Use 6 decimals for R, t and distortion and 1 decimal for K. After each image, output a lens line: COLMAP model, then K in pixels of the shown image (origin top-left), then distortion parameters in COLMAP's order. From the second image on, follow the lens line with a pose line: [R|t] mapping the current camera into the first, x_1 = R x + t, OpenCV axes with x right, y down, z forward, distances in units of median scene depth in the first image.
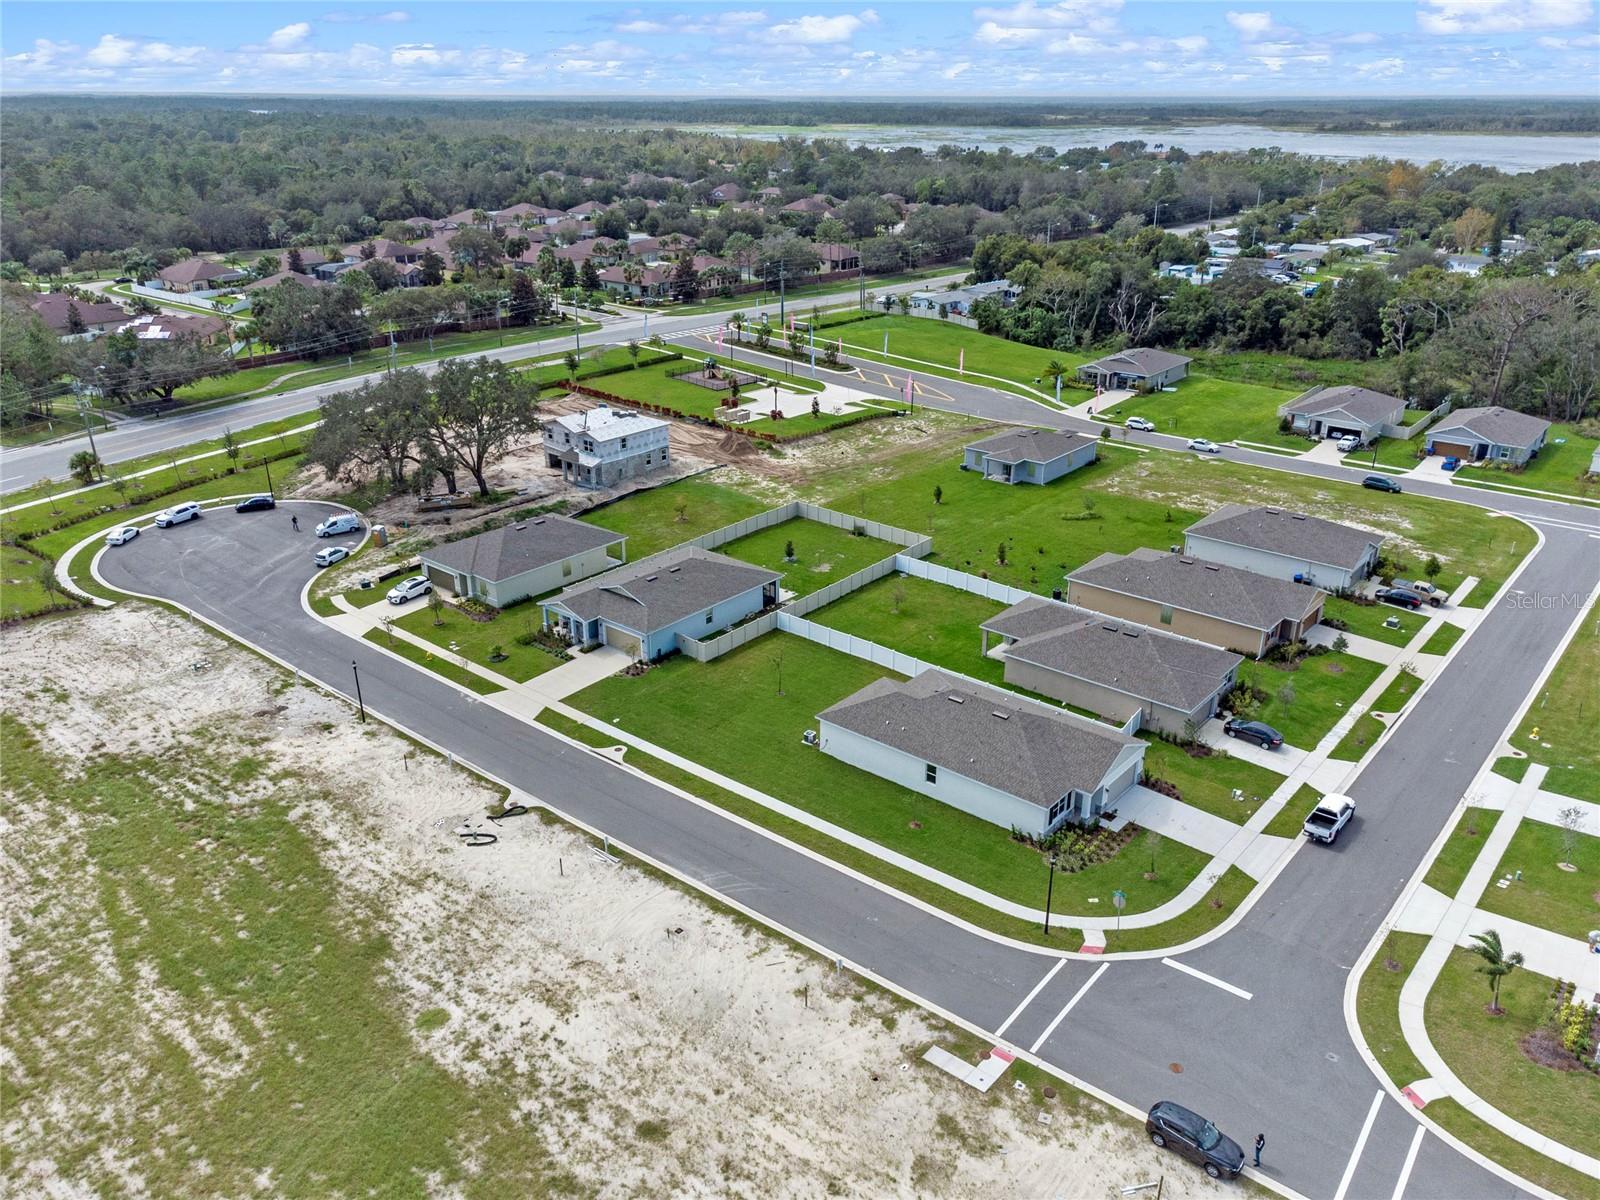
lens RADIAL K [[1191.3, 0, 805.9], [0, 1191.3, 623.1], [0, 0, 1]] dist [0.037933, -0.034213]
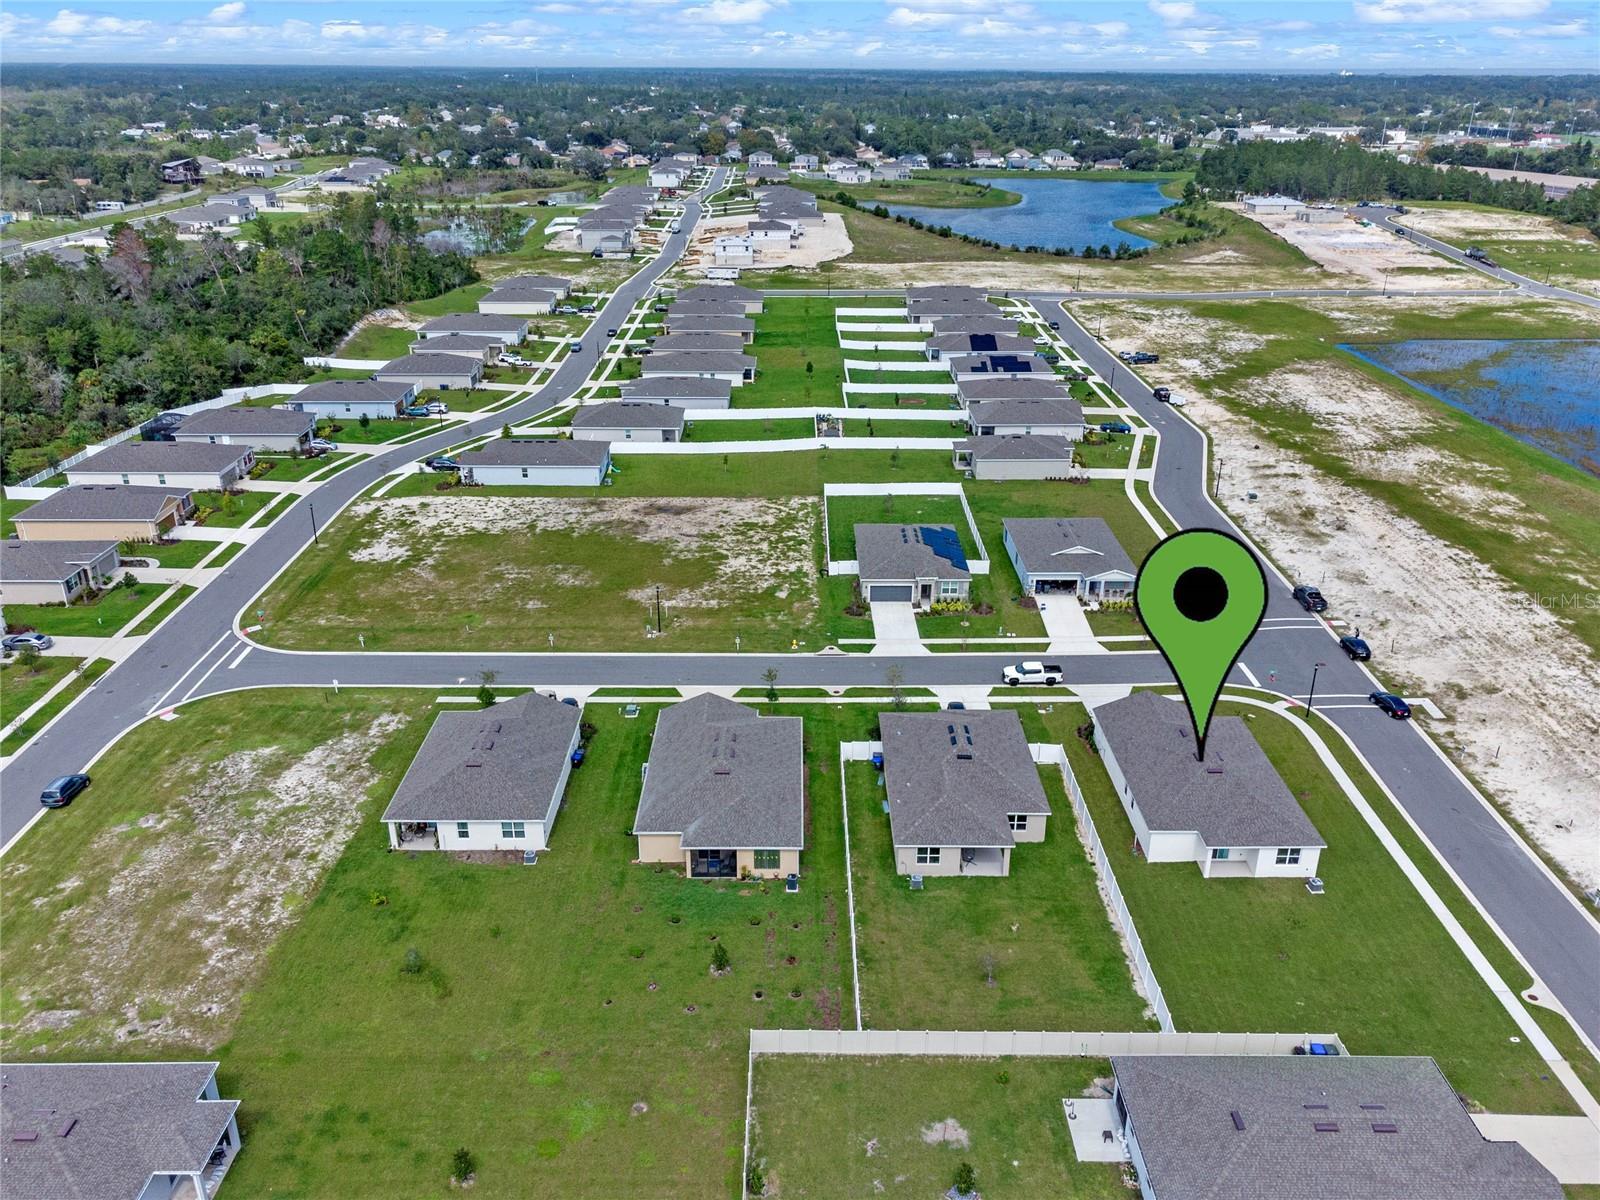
lens RADIAL K [[1240.4, 0, 800.0], [0, 1240.4, 600.0], [0, 0, 1]] dist [0.020630, -0.004848]
pose [[-0.642744, -0.308156, 0.701370, -0.267248], [0.303918, 0.737833, 0.602691, -0.593136], [-0.703216, 0.600536, -0.380584, 1.142250]]
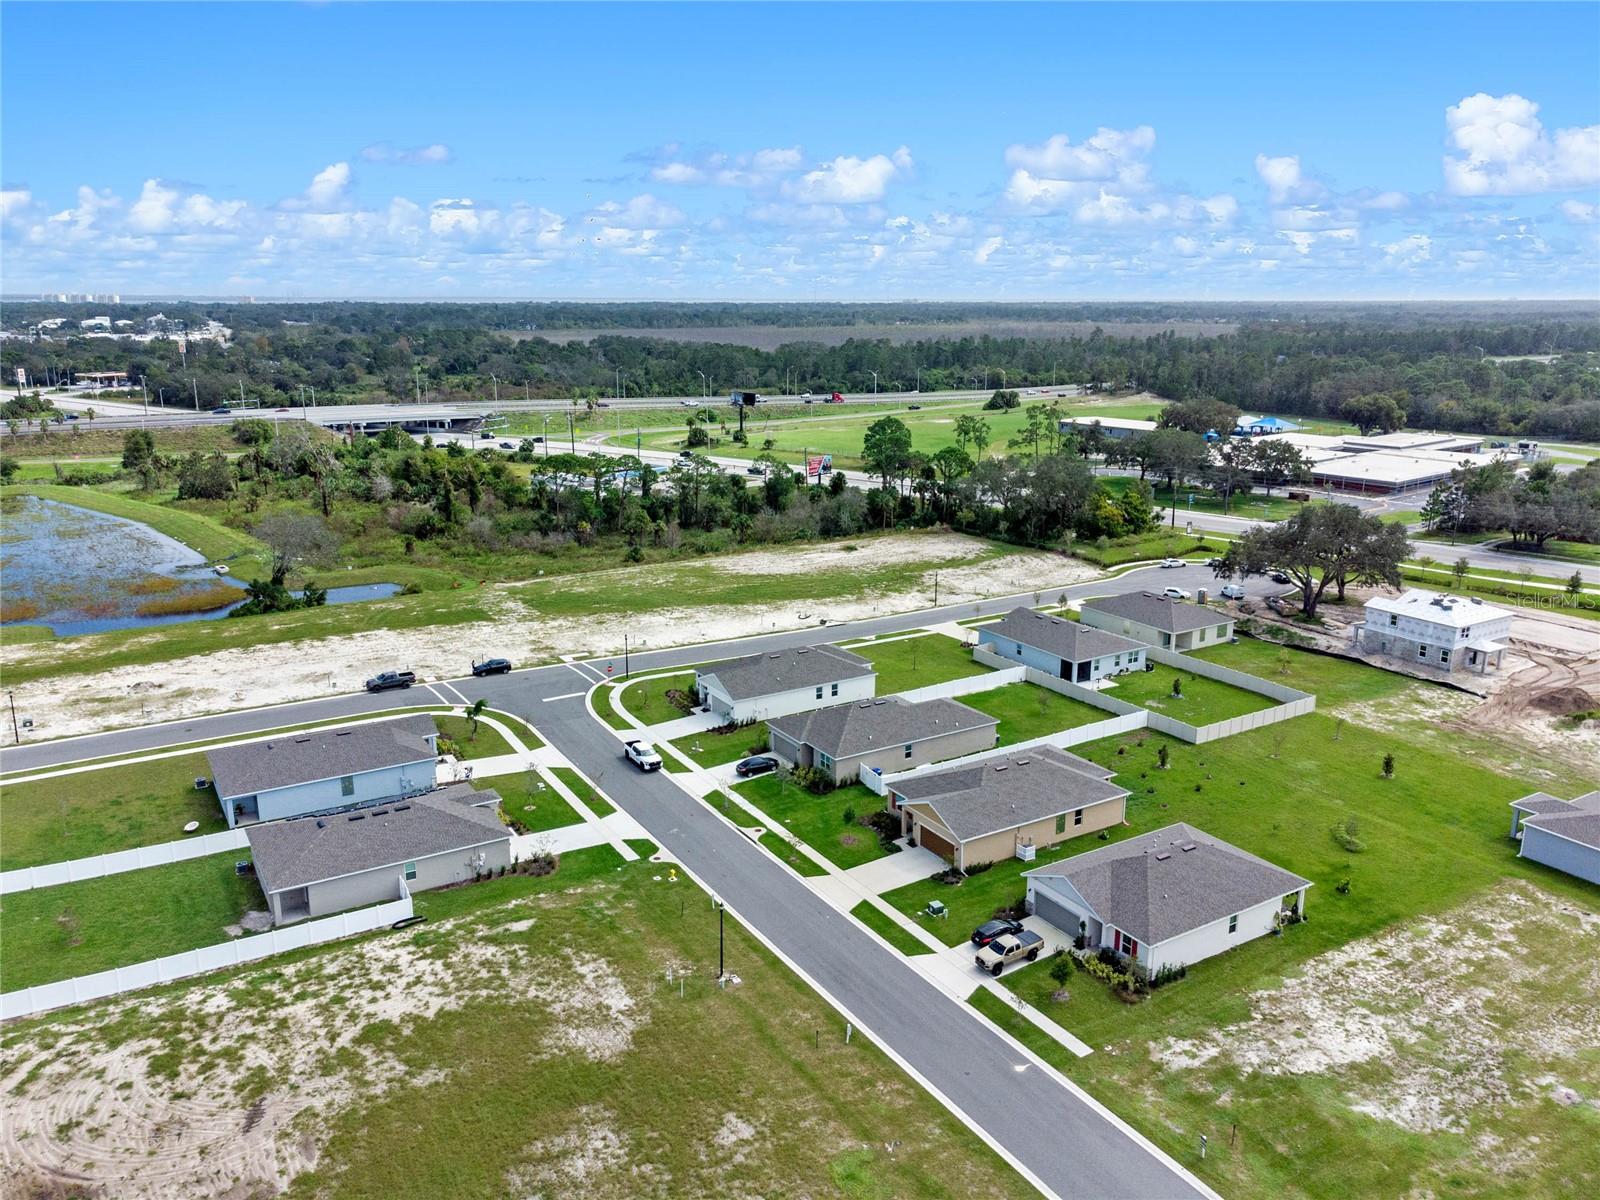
lens RADIAL K [[1199.5, 0, 802.9], [0, 1199.5, 559.7], [0, 0, 1]] dist [0.013861, 0.006585]
pose [[-0.316564, 0.199913, -0.927266, 1.125565], [-0.387040, 0.865244, 0.318674, -0.392311], [0.866018, 0.459769, -0.196531, 0.899791]]
